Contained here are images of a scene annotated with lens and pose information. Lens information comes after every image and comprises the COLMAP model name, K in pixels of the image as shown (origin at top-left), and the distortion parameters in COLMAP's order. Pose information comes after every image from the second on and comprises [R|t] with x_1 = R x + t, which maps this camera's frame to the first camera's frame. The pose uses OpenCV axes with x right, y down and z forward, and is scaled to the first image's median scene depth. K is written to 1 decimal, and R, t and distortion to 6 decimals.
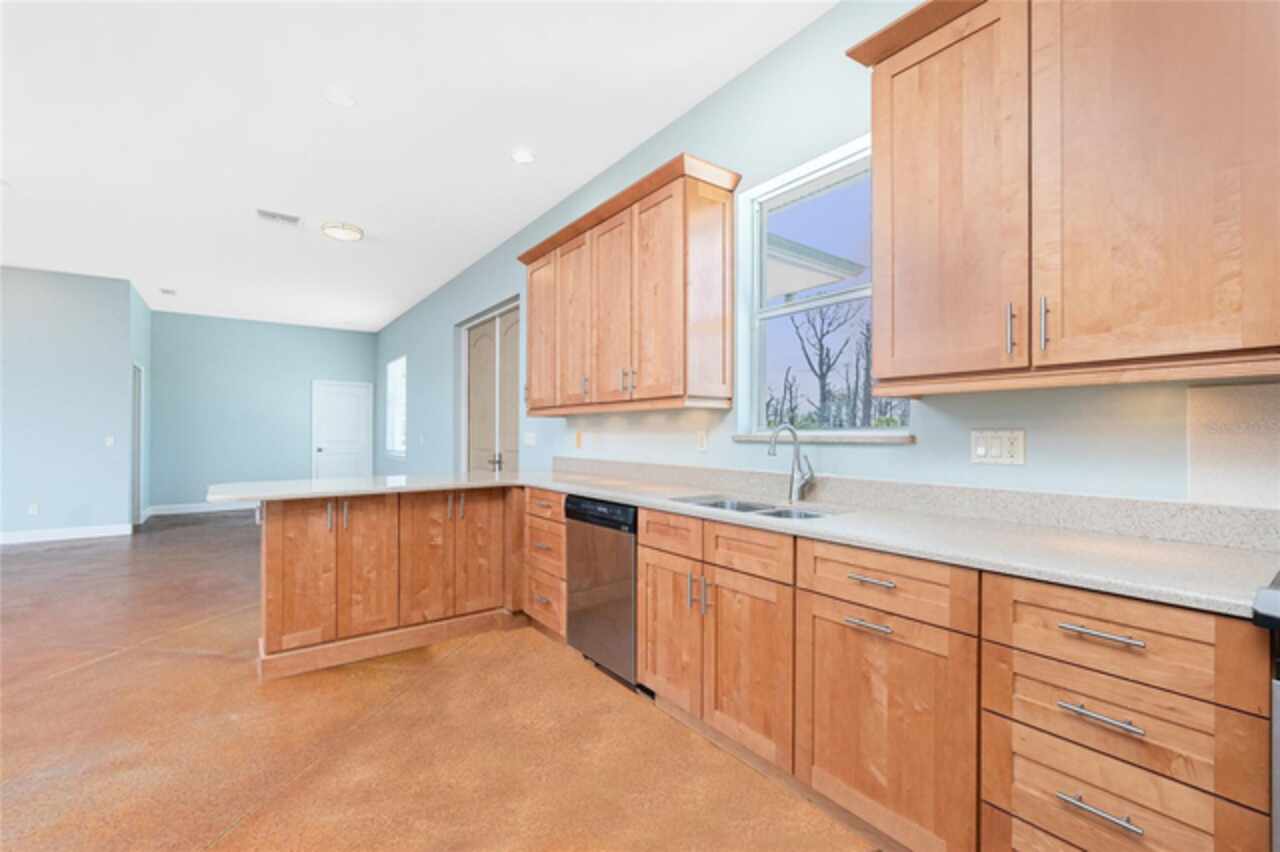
lens RADIAL K [[555.9, 0, 652.3], [0, 555.9, 428.3], [0, 0, 1]] dist [-0.009540, 0.000175]
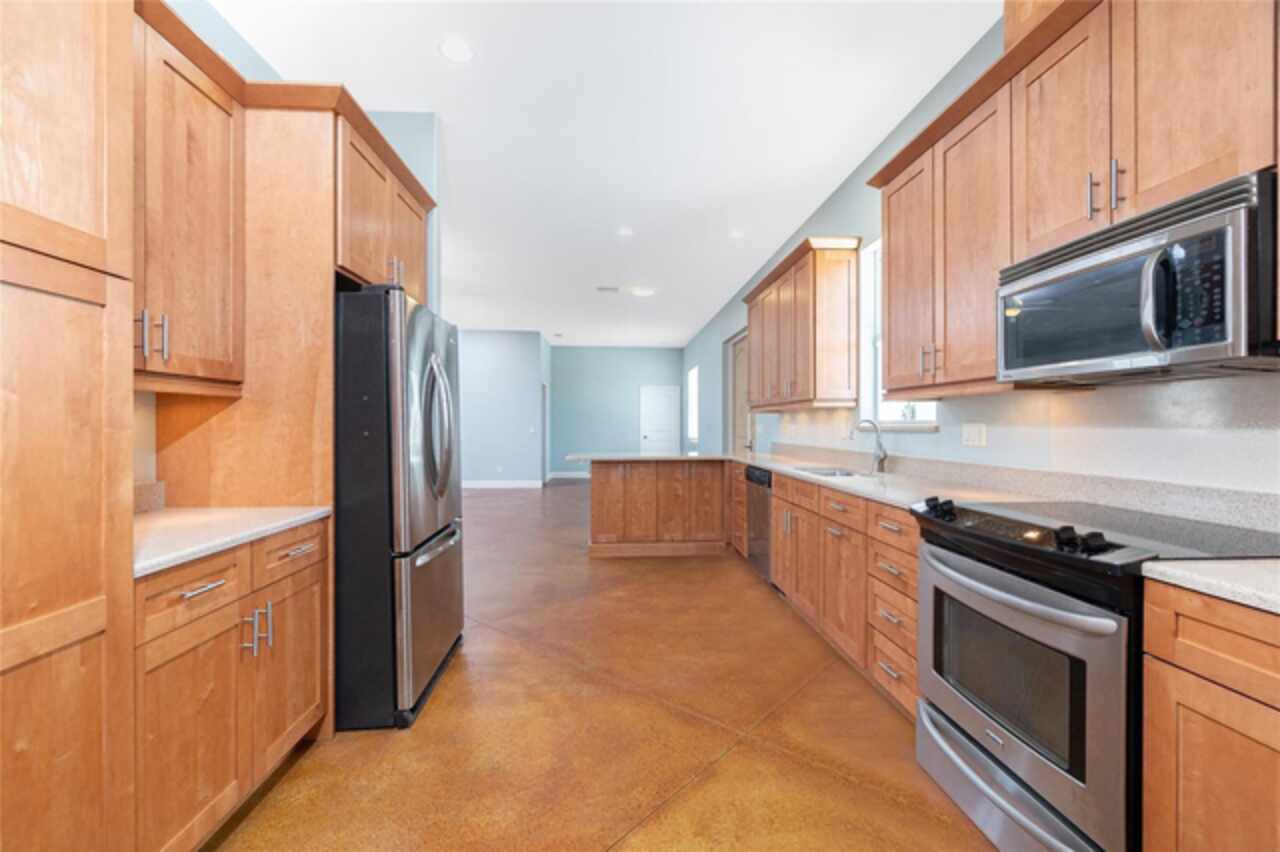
lens RADIAL K [[547.3, 0, 645.9], [0, 547.3, 423.6], [0, 0, 1]] dist [-0.025785, 0.009349]
pose [[0.838510, -0.004020, -0.544872, 0.437338], [0.007241, 0.999967, 0.003766, -0.002501], [0.544838, -0.007103, 0.838511, -0.420870]]
